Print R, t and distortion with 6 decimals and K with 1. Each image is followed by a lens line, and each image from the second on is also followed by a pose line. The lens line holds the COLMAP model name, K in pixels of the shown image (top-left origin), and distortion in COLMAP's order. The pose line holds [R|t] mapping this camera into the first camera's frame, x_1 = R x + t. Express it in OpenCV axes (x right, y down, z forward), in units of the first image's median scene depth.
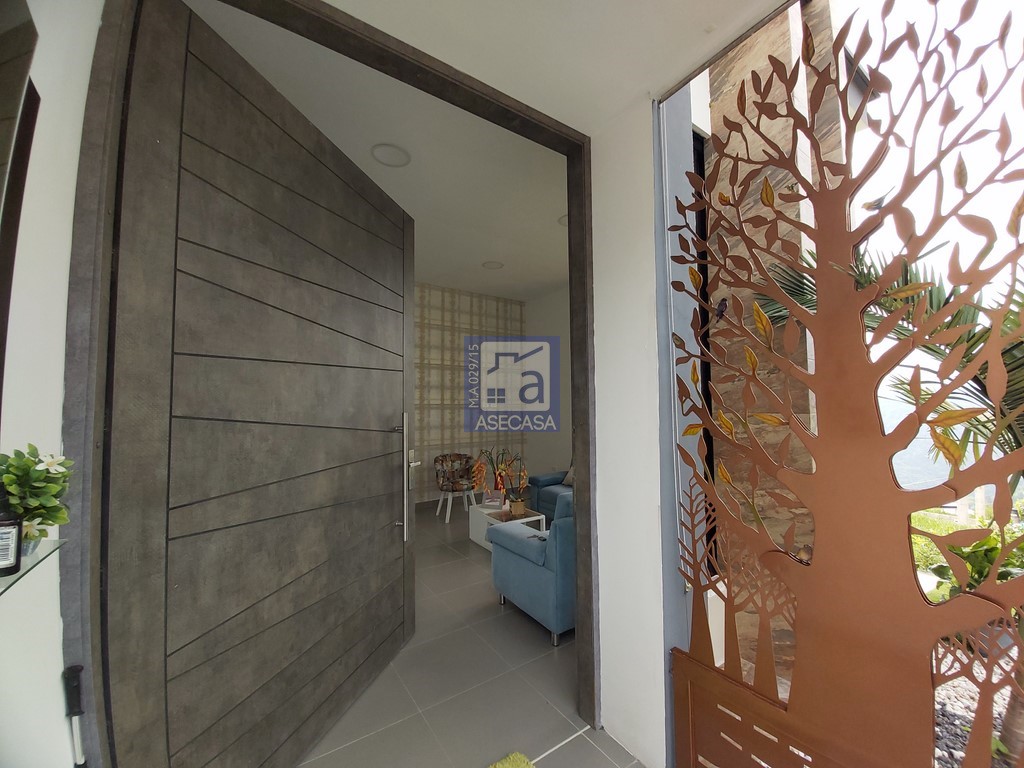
lens RADIAL K [[401.1, 0, 519.3], [0, 401.1, 377.2], [0, 0, 1]] dist [-0.004837, -0.006313]
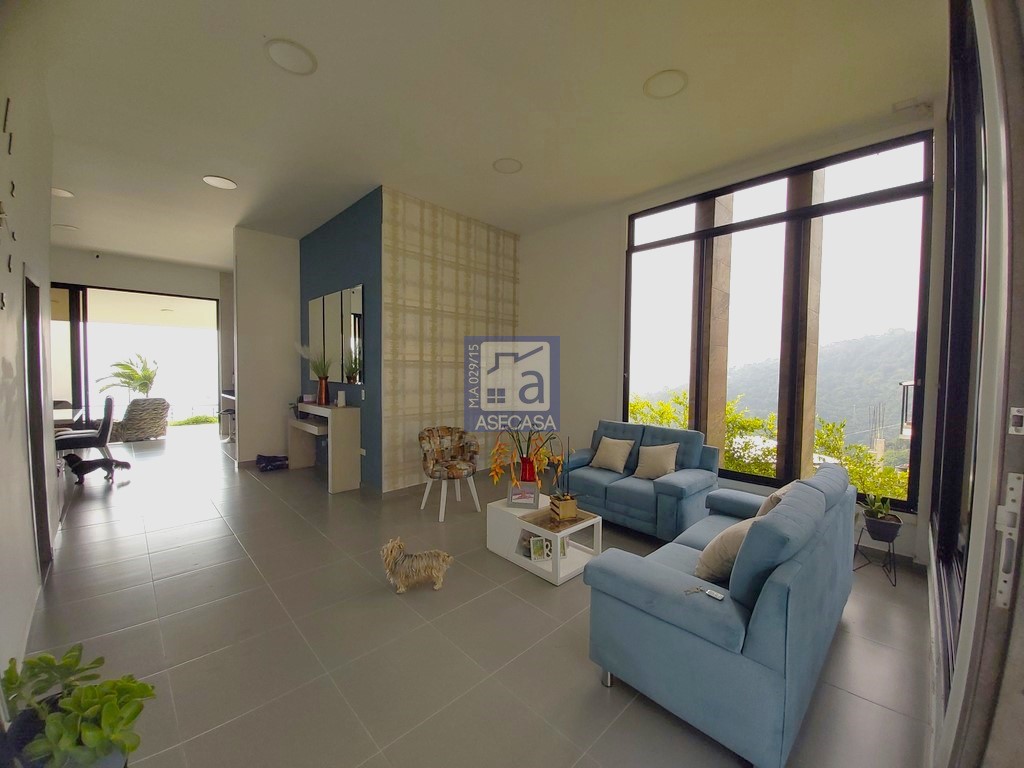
lens RADIAL K [[401.1, 0, 519.3], [0, 401.1, 380.7], [0, 0, 1]] dist [-0.004837, -0.006313]
pose [[0.984688, 0.015997, 0.173593, -0.145998], [-0.033667, 0.994485, 0.099330, 0.024236], [-0.171047, -0.103654, 0.979795, 0.237733]]
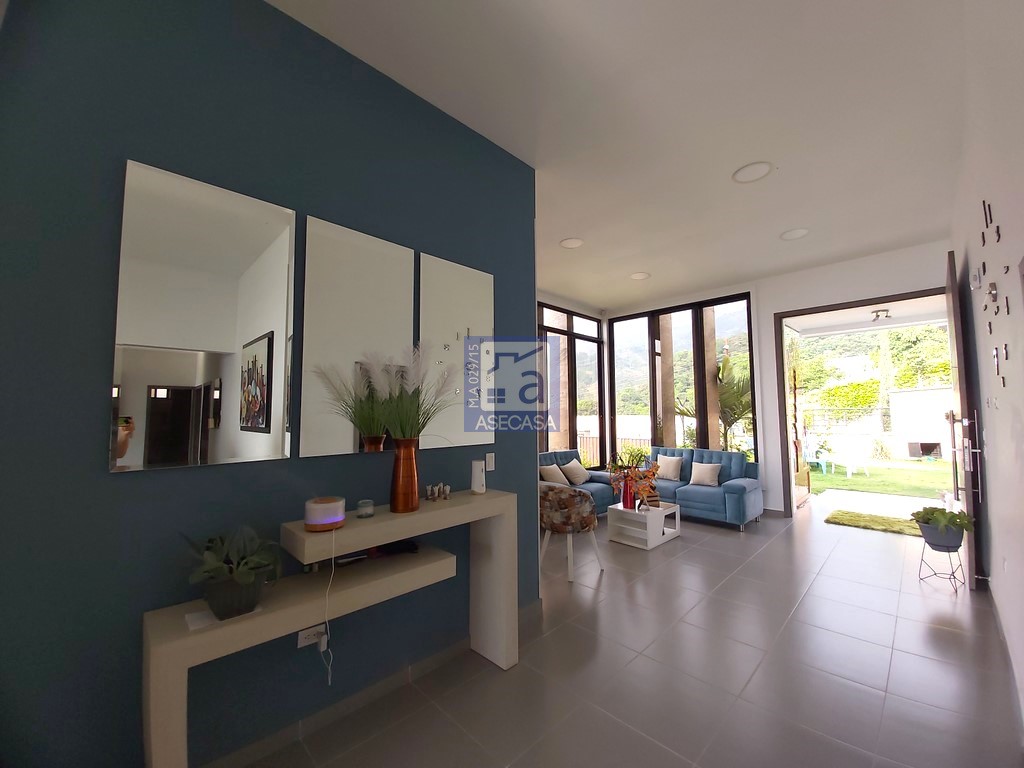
lens RADIAL K [[401.1, 0, 511.5], [0, 401.1, 380.6], [0, 0, 1]] dist [-0.004837, -0.006313]
pose [[-0.175991, 0.084911, 0.980723, -0.767861], [-0.071106, 0.992574, -0.098697, 0.091192], [-0.981820, -0.087105, -0.168646, 1.128449]]
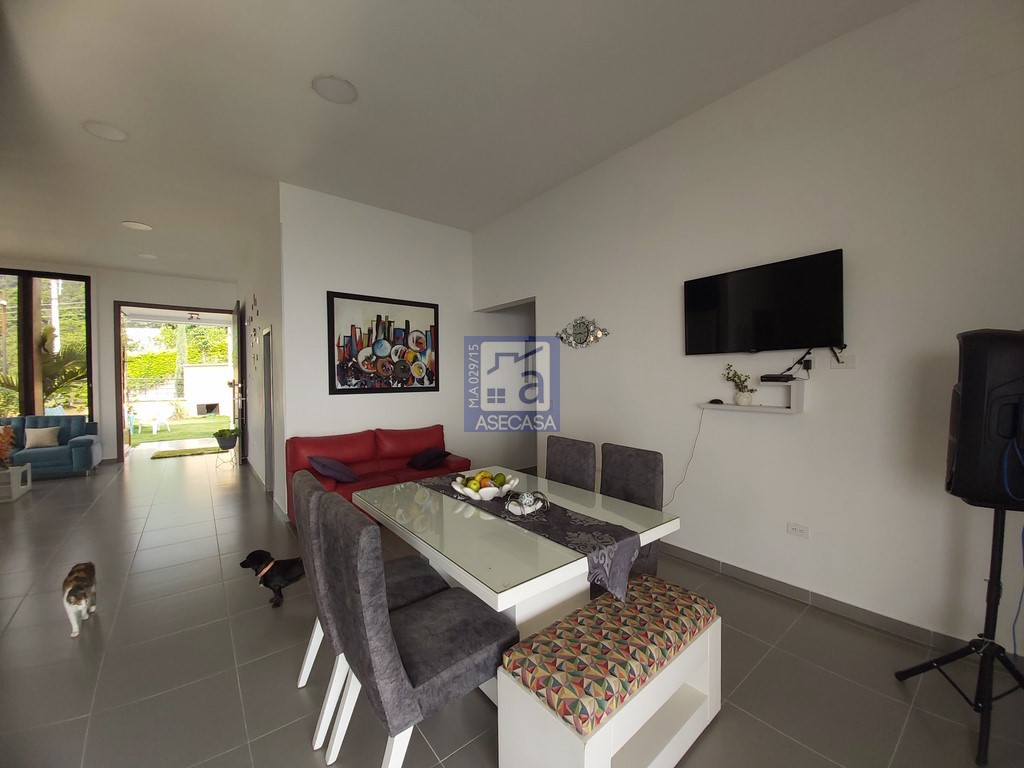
lens RADIAL K [[401.1, 0, 535.5], [0, 401.1, 389.7], [0, 0, 1]] dist [-0.004837, -0.006313]
pose [[-0.993523, 0.014402, -0.112714, -1.052461], [0.020303, 0.998472, -0.051389, 0.139042], [0.111801, -0.053345, -0.992298, 1.645445]]
